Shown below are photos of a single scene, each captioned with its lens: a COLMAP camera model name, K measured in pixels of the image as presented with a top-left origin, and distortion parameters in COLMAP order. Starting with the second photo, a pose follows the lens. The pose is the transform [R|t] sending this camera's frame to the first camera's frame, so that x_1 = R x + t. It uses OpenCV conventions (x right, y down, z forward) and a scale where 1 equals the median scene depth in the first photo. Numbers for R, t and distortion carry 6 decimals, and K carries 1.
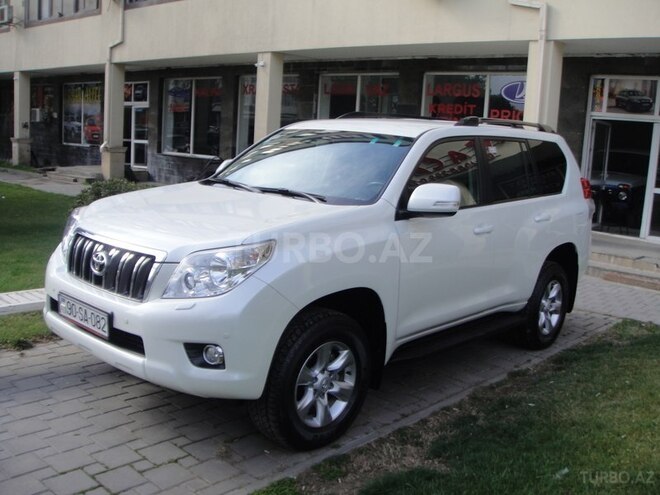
lens RADIAL K [[680.7, 0, 329.8], [0, 680.7, 251.8], [0, 0, 1]] dist [-0.090290, 0.000000]
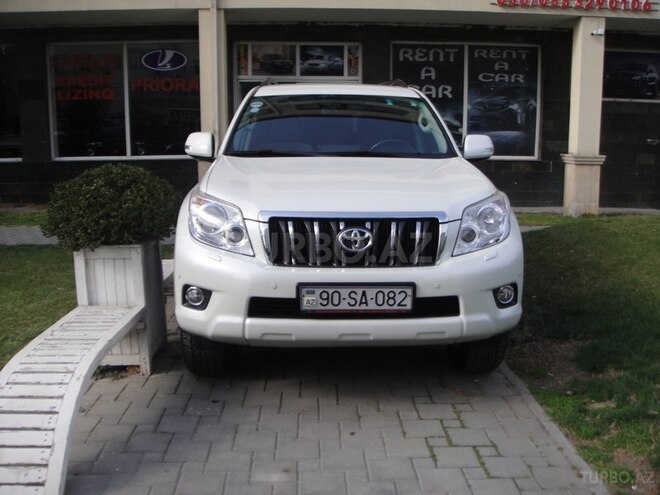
lens RADIAL K [[680.7, 0, 329.7], [0, 680.7, 242.4], [0, 0, 1]] dist [-0.090290, 0.000000]
pose [[0.727892, -0.186785, 0.659761, -0.311070], [0.166907, 0.981507, 0.093732, -0.023709], [-0.665068, 0.041892, 0.745607, 0.103801]]
